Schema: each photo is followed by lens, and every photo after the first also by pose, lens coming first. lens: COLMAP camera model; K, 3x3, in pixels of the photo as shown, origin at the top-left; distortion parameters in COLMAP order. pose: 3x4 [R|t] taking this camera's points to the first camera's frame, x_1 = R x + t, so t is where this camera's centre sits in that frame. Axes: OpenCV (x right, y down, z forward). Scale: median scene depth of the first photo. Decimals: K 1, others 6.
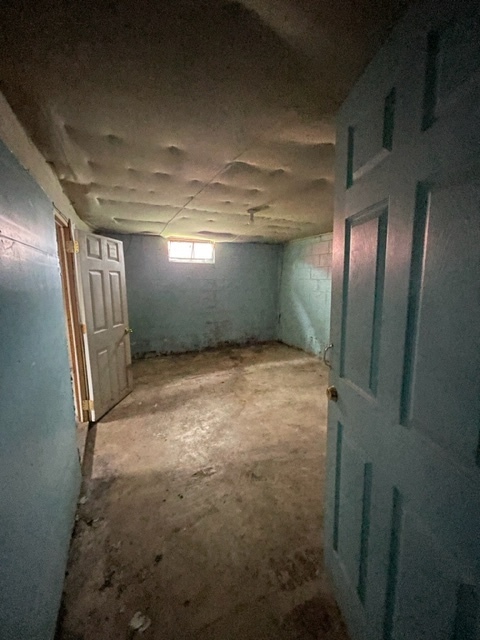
lens RADIAL K [[258.2, 0, 238.5], [0, 258.2, 317.1], [0, 0, 1]] dist [-0.001328, 0.000365]
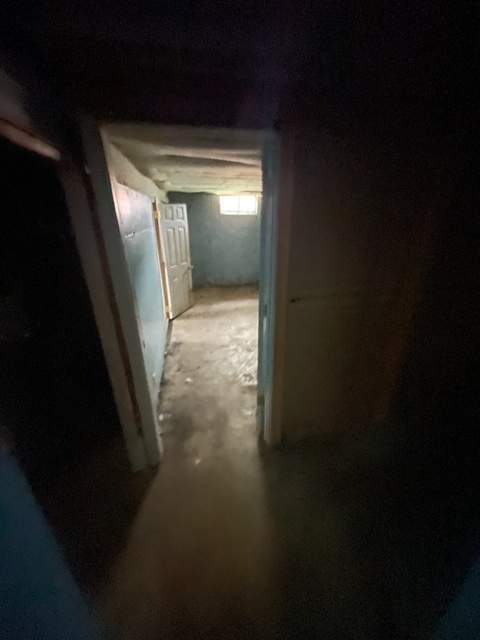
lens RADIAL K [[258.2, 0, 239.6], [0, 258.2, 319.0], [0, 0, 1]] dist [-0.001328, 0.000365]
pose [[0.969144, 0.095283, -0.227333, 0.243077], [-0.038710, 0.969656, 0.241389, -0.030571], [0.243435, -0.225140, 0.943425, -0.459131]]
